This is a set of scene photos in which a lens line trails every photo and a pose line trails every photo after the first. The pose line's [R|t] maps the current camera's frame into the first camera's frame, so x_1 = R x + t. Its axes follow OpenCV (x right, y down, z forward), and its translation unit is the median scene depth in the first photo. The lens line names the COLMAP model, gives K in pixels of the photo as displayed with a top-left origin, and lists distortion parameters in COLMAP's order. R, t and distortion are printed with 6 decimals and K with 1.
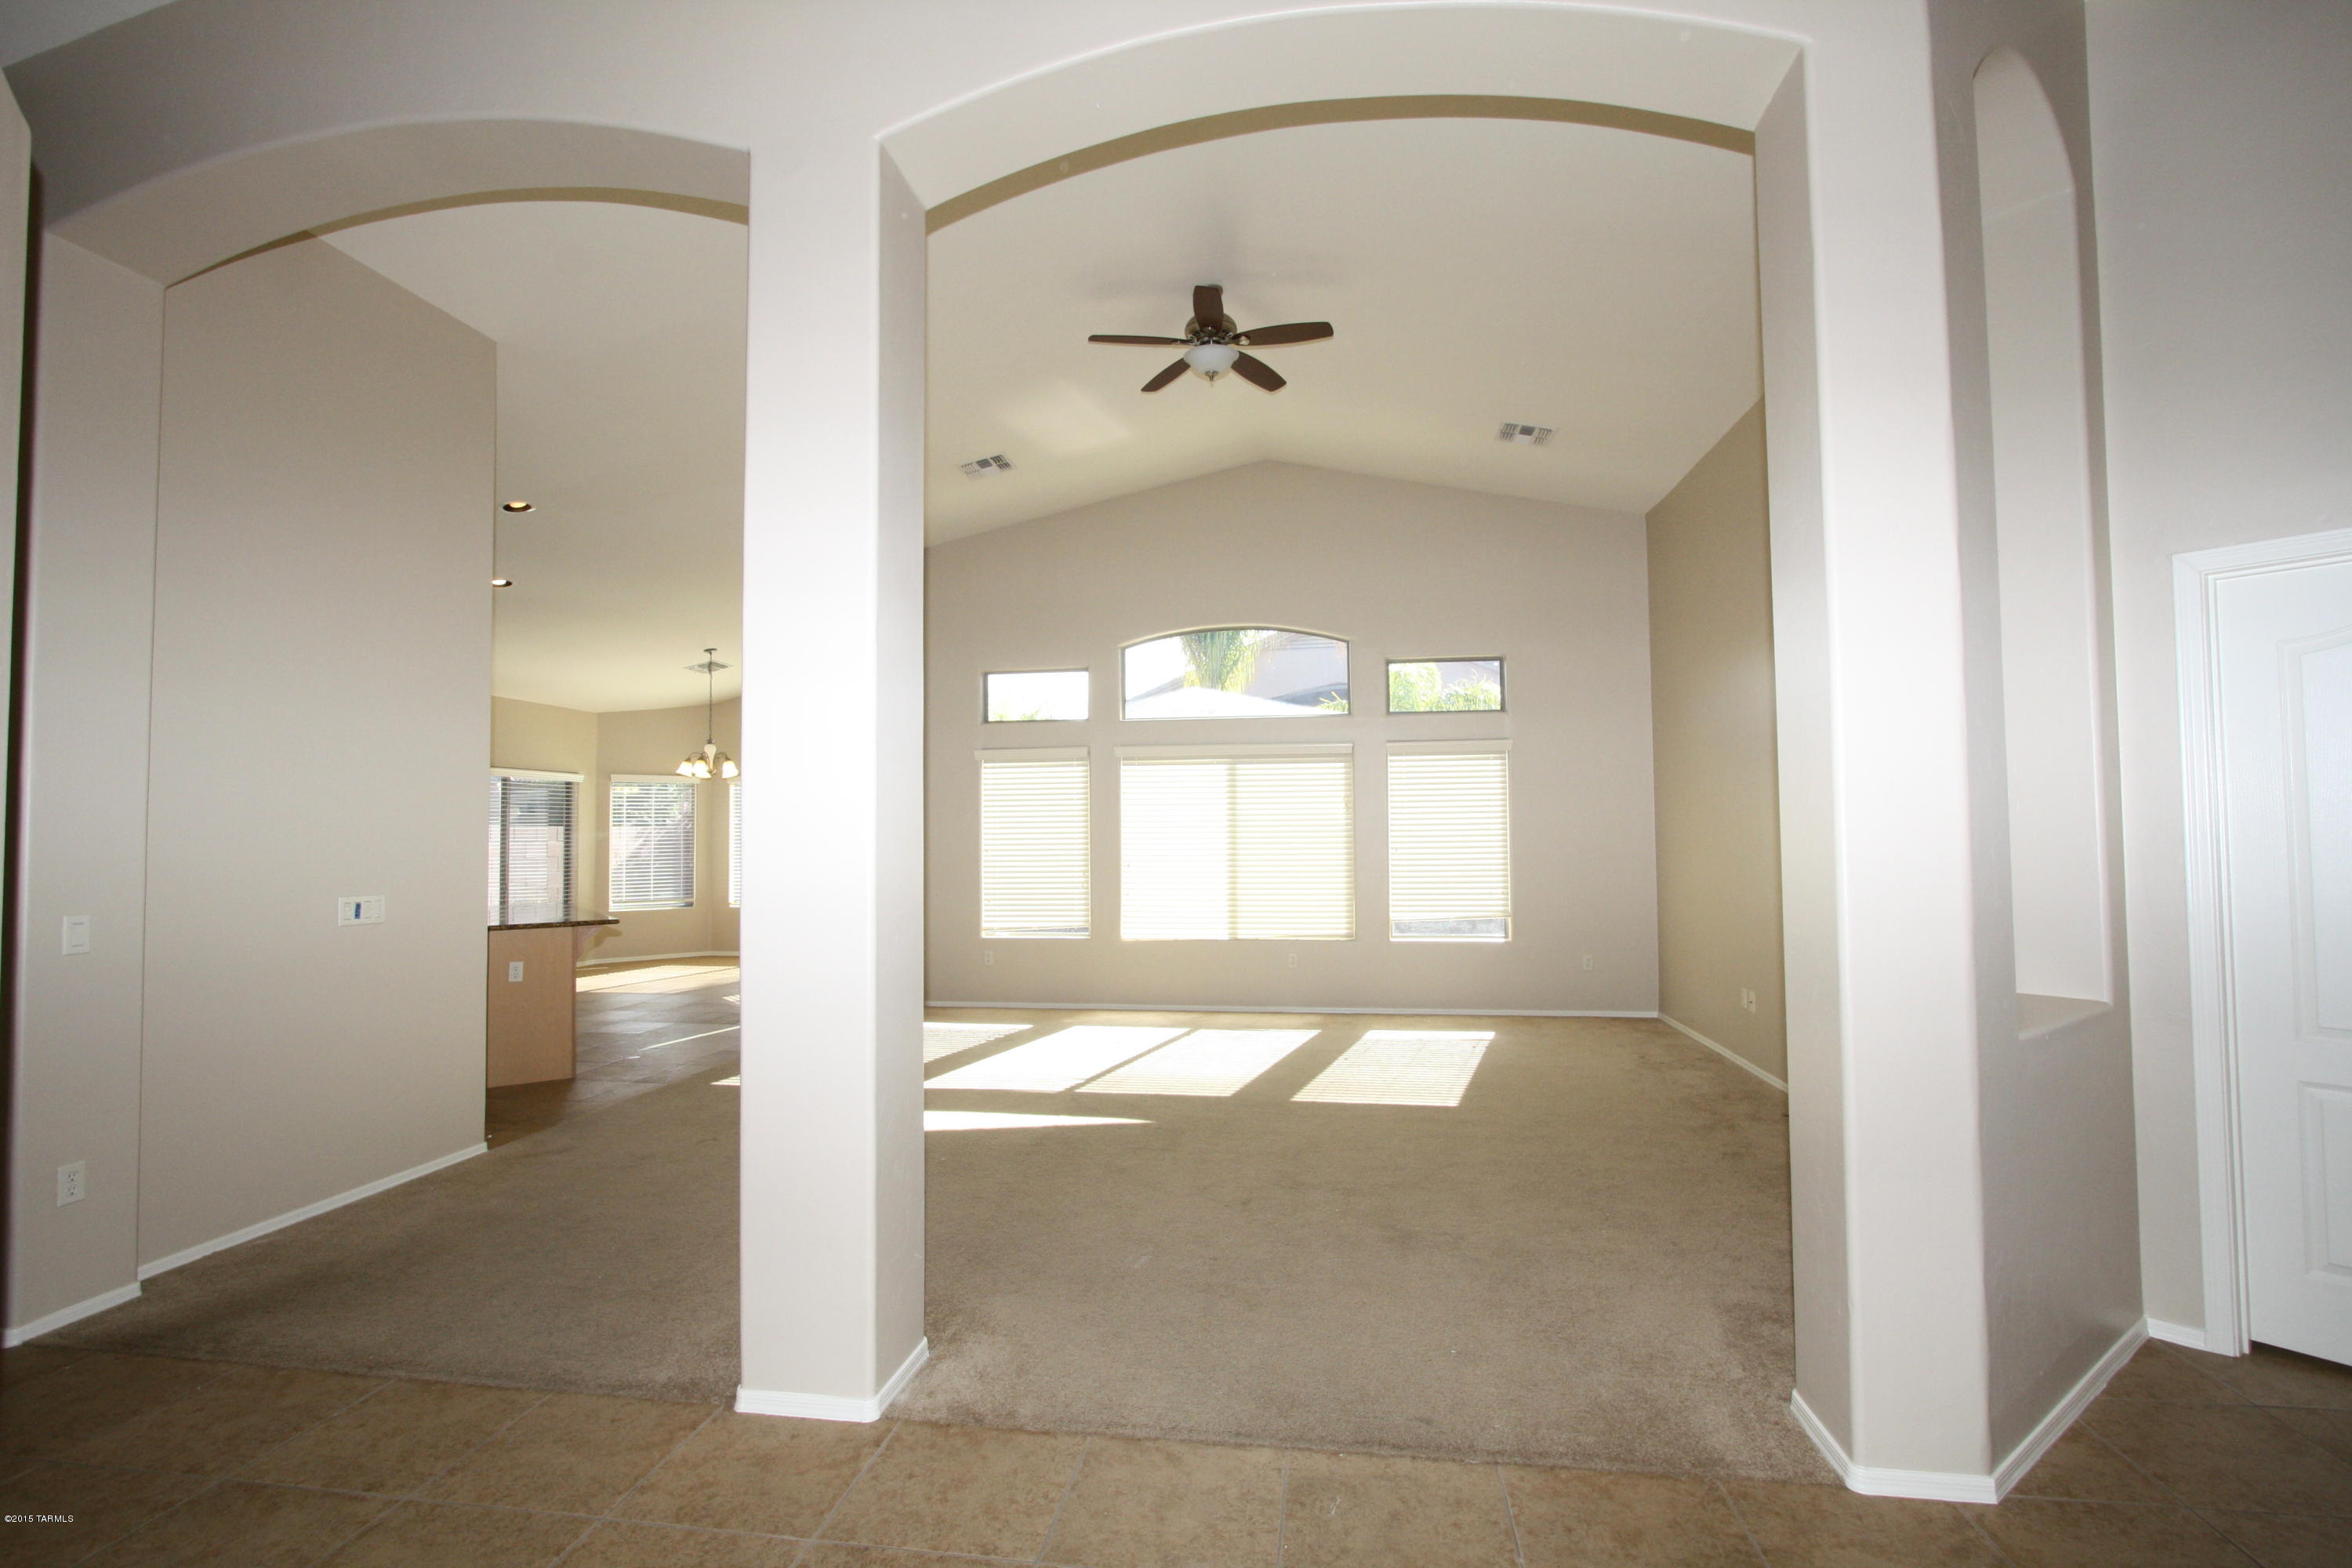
lens RADIAL K [[1102.3, 0, 1179.3], [0, 1102.3, 789.9], [0, 0, 1]] dist [-0.022839, 0.004240]
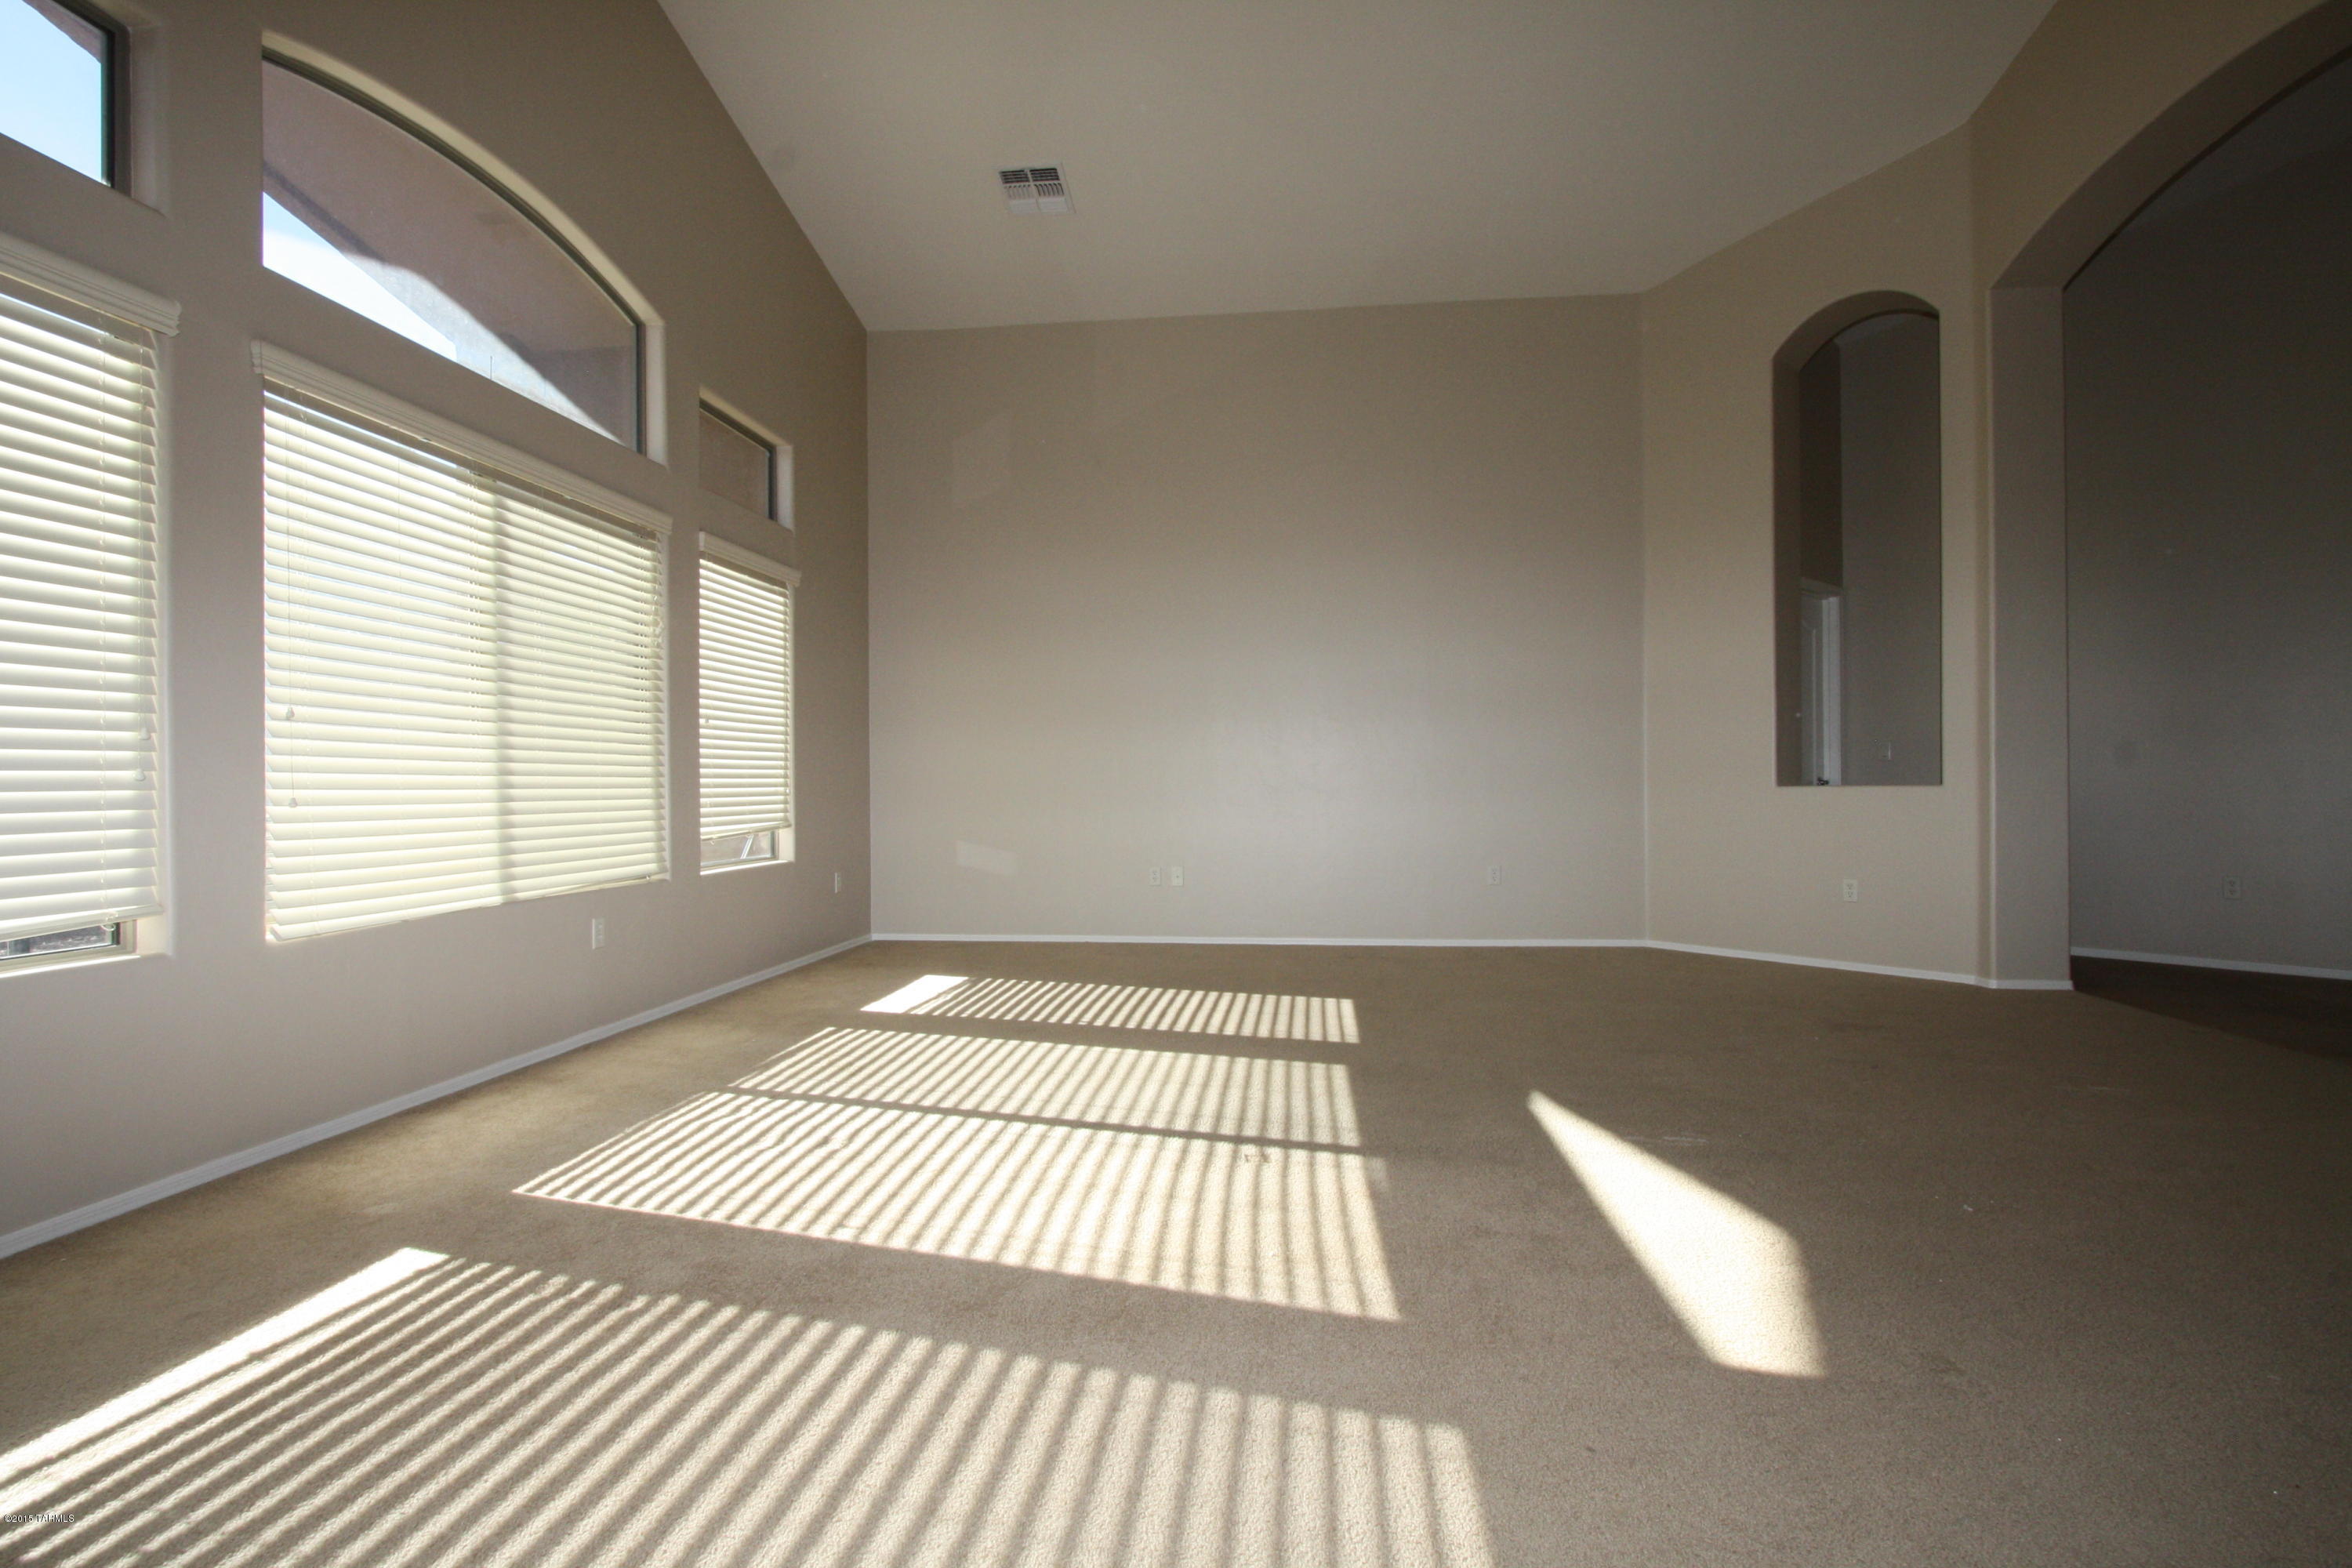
lens RADIAL K [[1102.3, 0, 1186.7], [0, 1102.3, 796.4], [0, 0, 1]] dist [-0.022839, 0.004240]
pose [[-0.045349, -0.002812, 0.998967, -0.374860], [-0.030308, 0.999540, 0.001437, 0.082047], [-0.998511, -0.030212, -0.045413, 0.728810]]
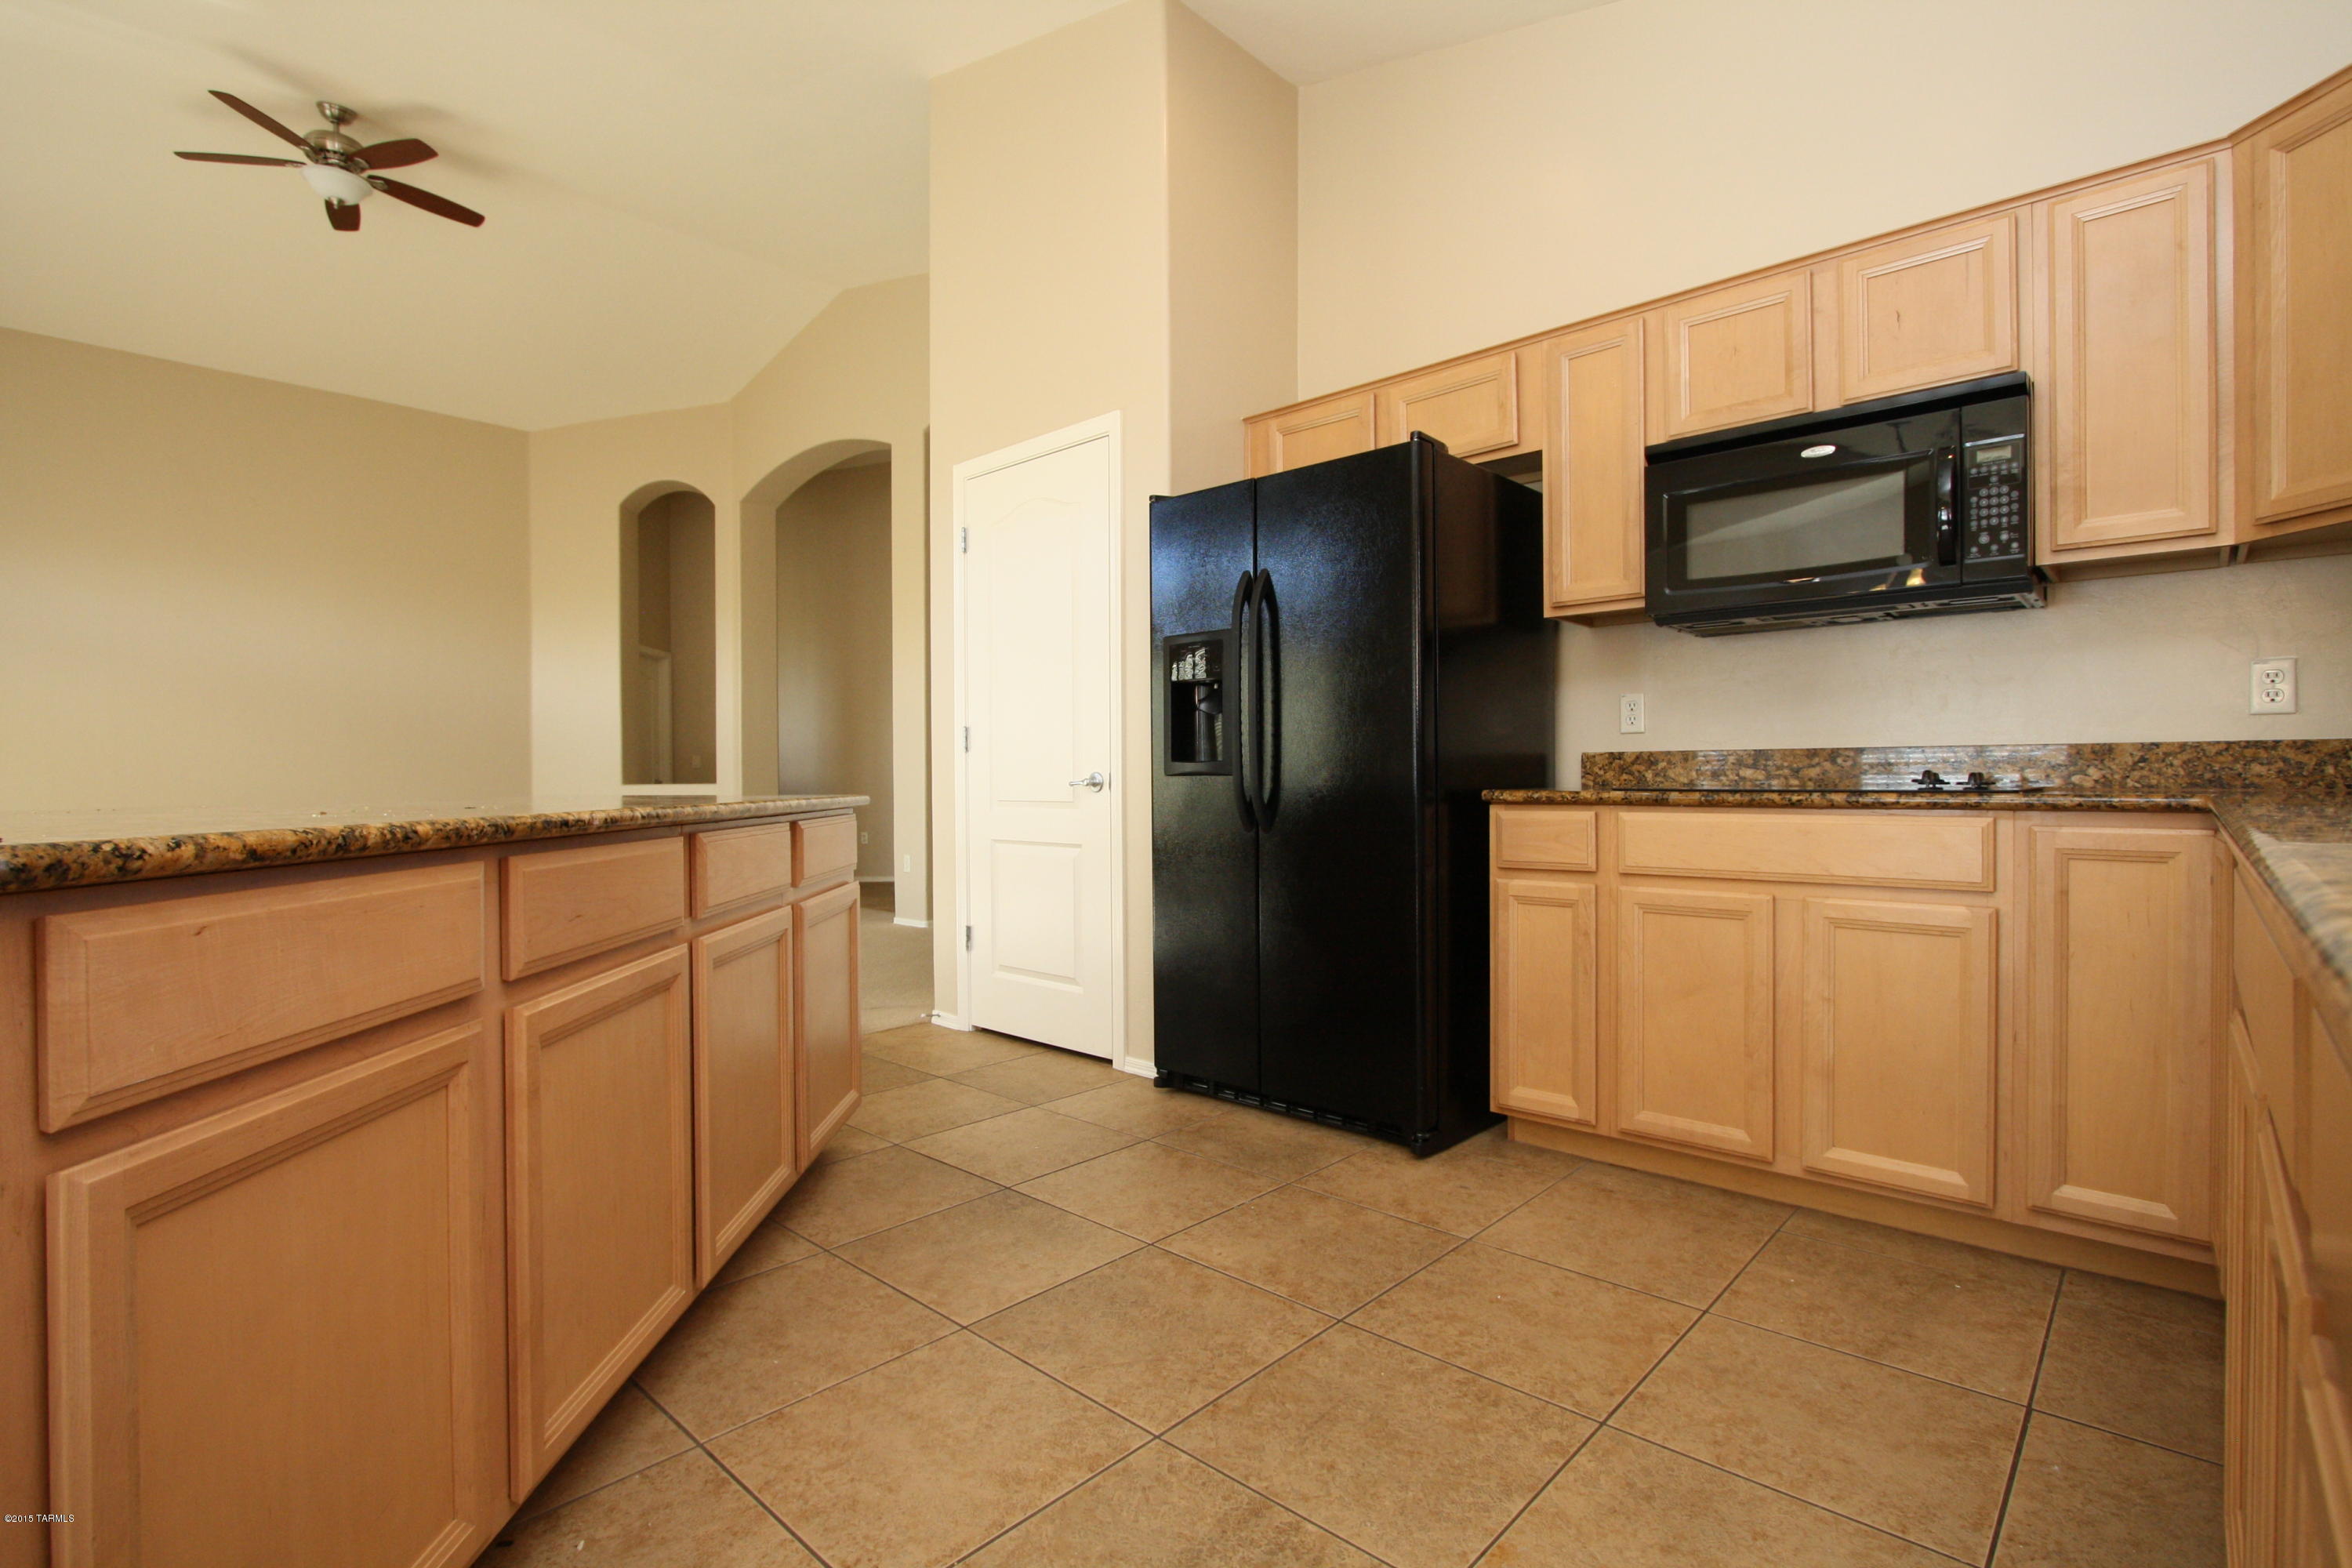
lens RADIAL K [[1102.3, 0, 1171.6], [0, 1102.3, 784.6], [0, 0, 1]] dist [-0.022839, 0.004240]
pose [[-0.823849, 0.010708, 0.566708, -0.706454], [-0.008152, 0.999494, -0.030736, 0.090852], [-0.566750, -0.029942, -0.823345, 0.882216]]
